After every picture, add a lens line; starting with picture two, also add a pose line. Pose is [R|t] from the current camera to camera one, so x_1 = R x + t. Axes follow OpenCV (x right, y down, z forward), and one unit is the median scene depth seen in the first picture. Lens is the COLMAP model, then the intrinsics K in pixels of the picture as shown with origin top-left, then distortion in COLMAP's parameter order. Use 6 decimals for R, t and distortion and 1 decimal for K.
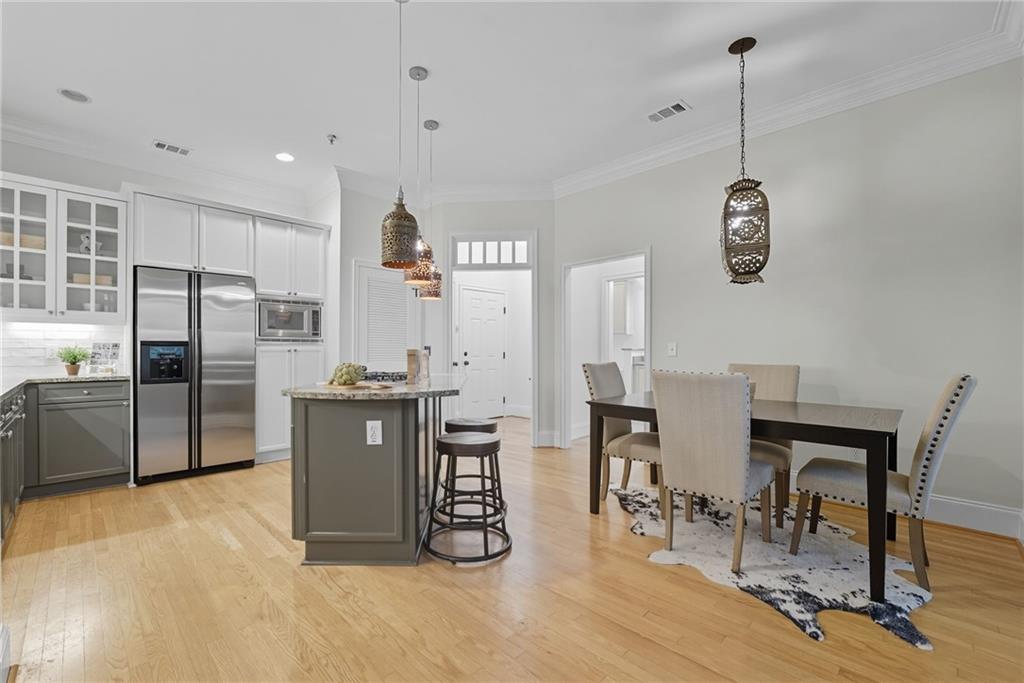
lens RADIAL K [[430.2, 0, 473.7], [0, 430.2, 351.2], [0, 0, 1]] dist [-0.014590, 0.000098]
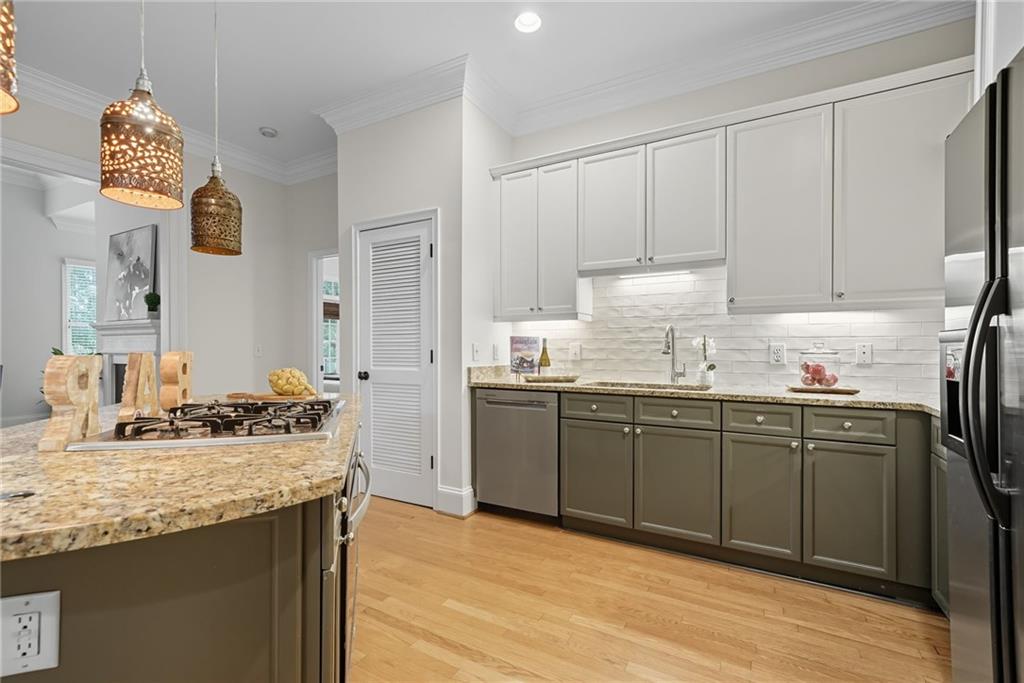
lens RADIAL K [[461.8, 0, 499.7], [0, 461.8, 347.4], [0, 0, 1]] dist [0.003398, 0.000432]
pose [[-0.956729, -0.004292, -0.290948, -0.278362], [-0.004370, 0.999990, -0.000382, -0.007744], [0.290947, 0.000906, -0.956739, 1.293767]]
